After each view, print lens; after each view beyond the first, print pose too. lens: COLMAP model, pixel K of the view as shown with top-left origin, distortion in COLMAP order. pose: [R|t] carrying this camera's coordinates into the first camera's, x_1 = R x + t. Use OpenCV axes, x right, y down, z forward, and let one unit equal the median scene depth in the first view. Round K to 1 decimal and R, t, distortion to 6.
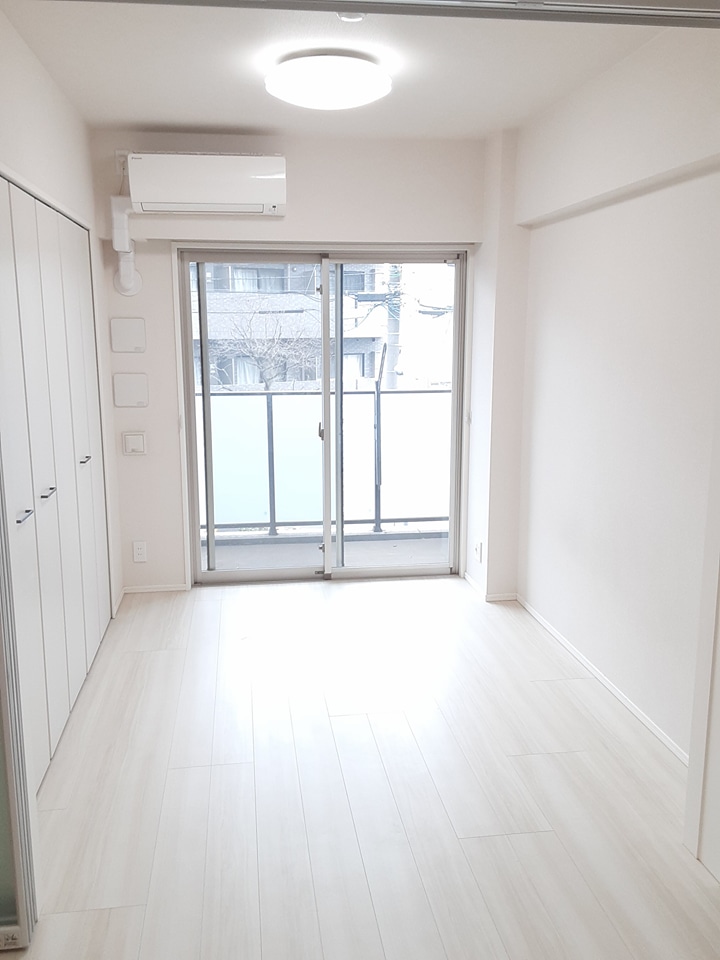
lens RADIAL K [[832.9, 0, 360.6], [0, 832.9, 480.1], [0, 0, 1]] dist [0.099887, -0.113202]
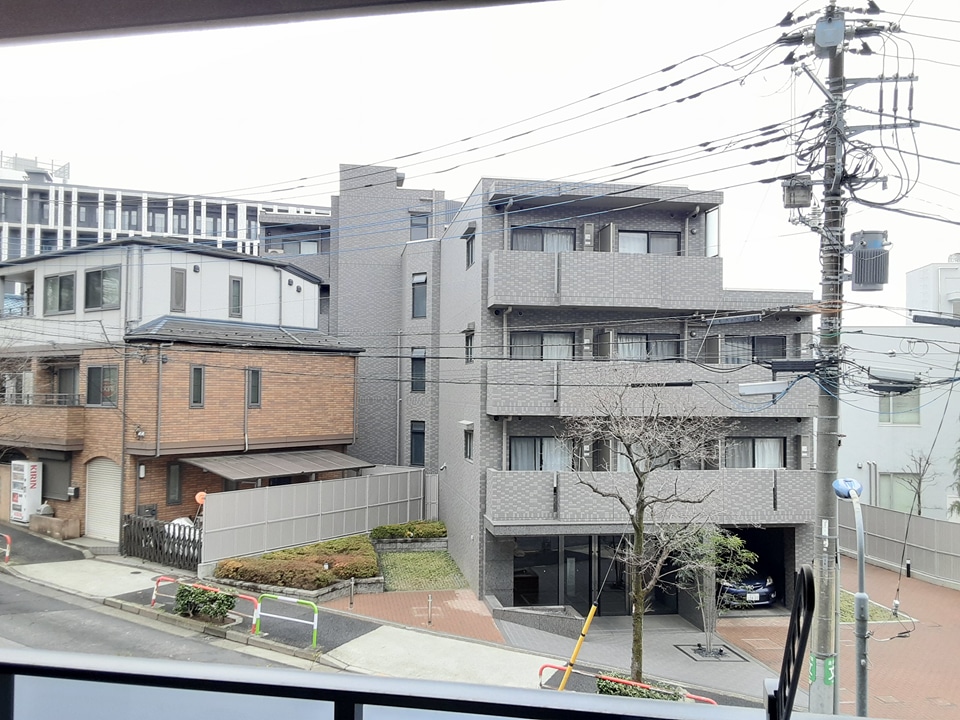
lens RADIAL K [[832.9, 0, 477.7], [0, 832.9, 366.6], [0, 0, 1]] dist [0.099887, -0.113202]
pose [[0.937211, 0.004772, -0.348730, 0.040208], [-0.078407, 0.977193, -0.197349, -0.199246], [0.339835, 0.212300, 0.916210, 0.909299]]
